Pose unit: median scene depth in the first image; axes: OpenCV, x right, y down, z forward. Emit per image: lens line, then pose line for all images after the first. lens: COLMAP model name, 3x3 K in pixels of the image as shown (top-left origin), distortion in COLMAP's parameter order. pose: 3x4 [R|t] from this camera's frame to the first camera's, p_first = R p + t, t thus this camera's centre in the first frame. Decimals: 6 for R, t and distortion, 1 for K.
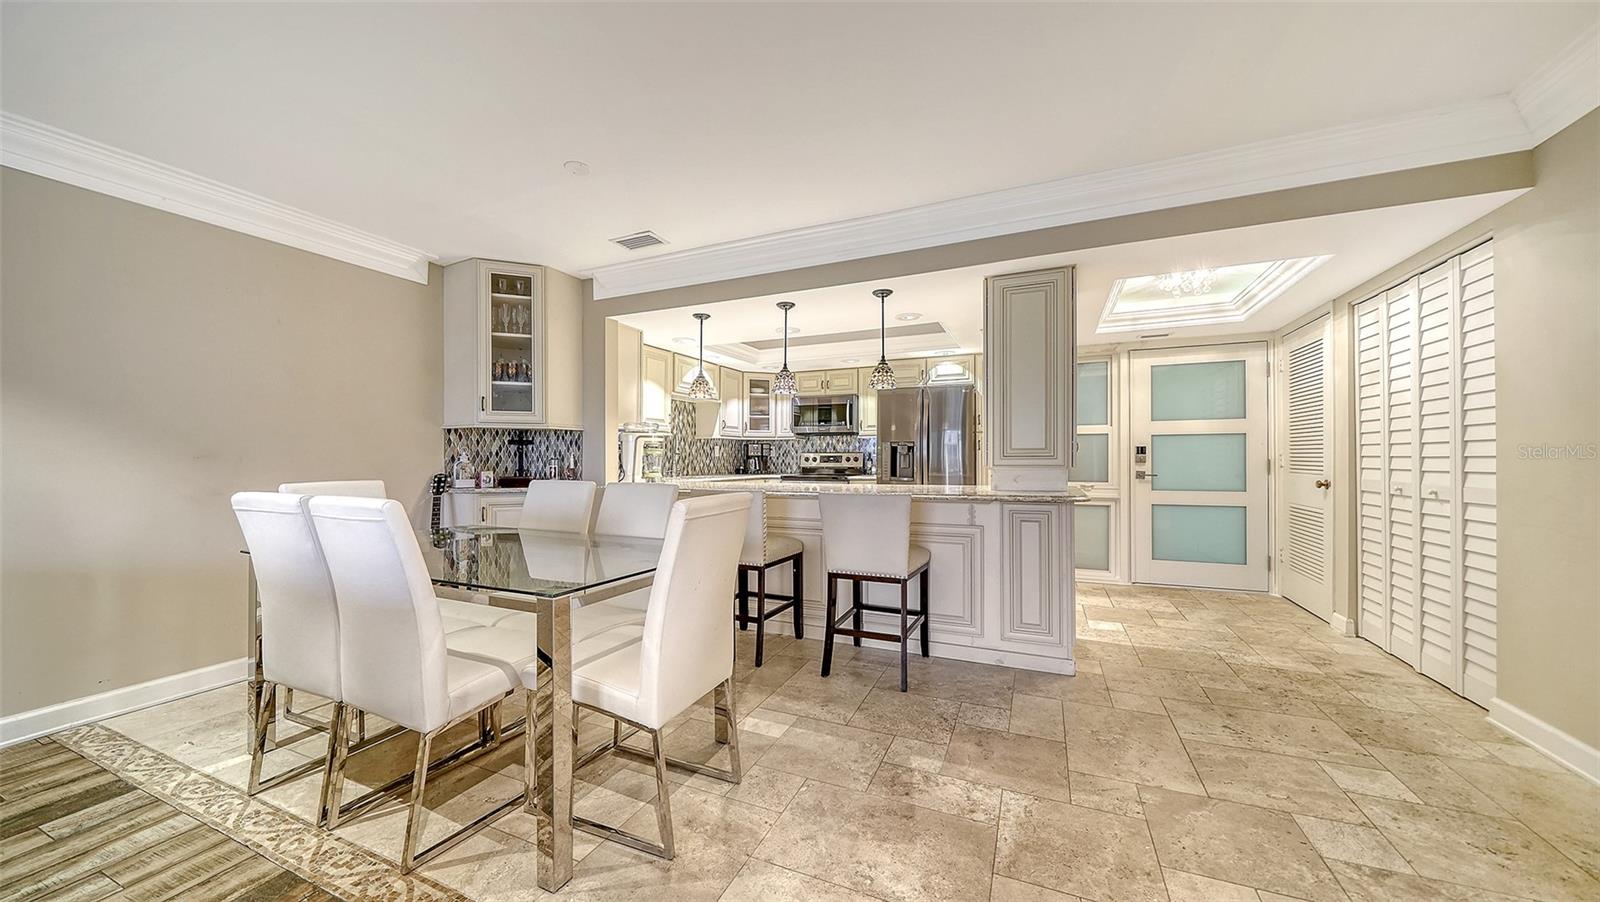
lens RADIAL K [[560.2, 0, 796.2], [0, 560.2, 457.0], [0, 0, 1]] dist [0.001048, 0.000017]
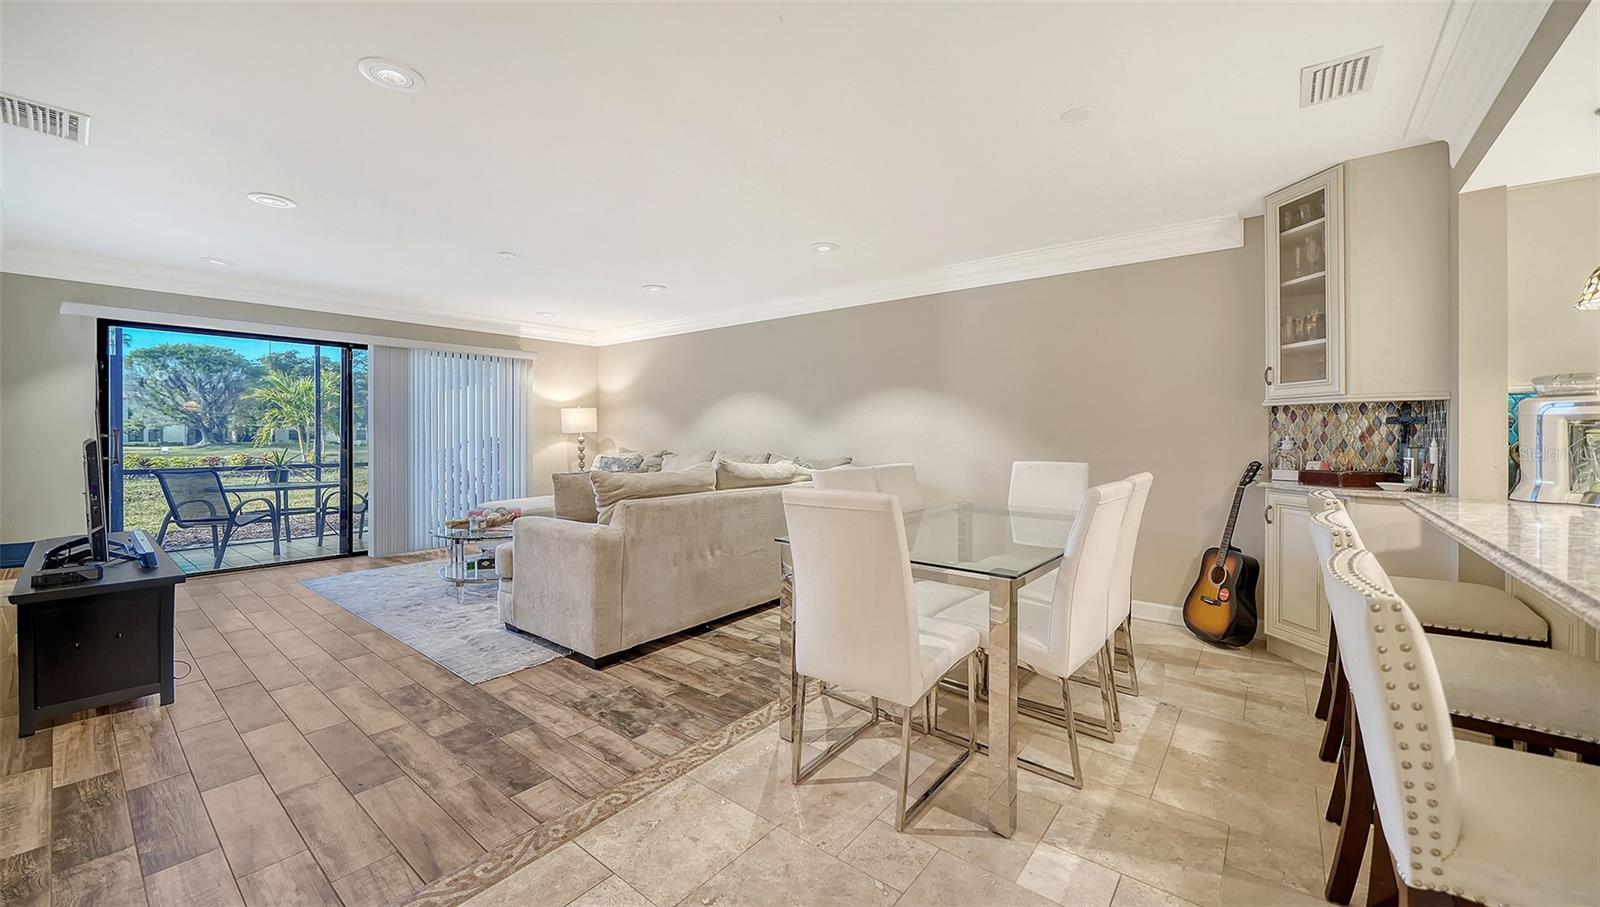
lens RADIAL K [[600.4, 0, 808.8], [0, 600.4, 429.2], [0, 0, 1]] dist [-0.004191, -0.000136]
pose [[-0.252176, -0.002221, -0.967679, 0.375700], [0.004999, 0.999981, -0.003598, -0.016672], [0.967669, -0.005745, -0.252160, 0.499096]]
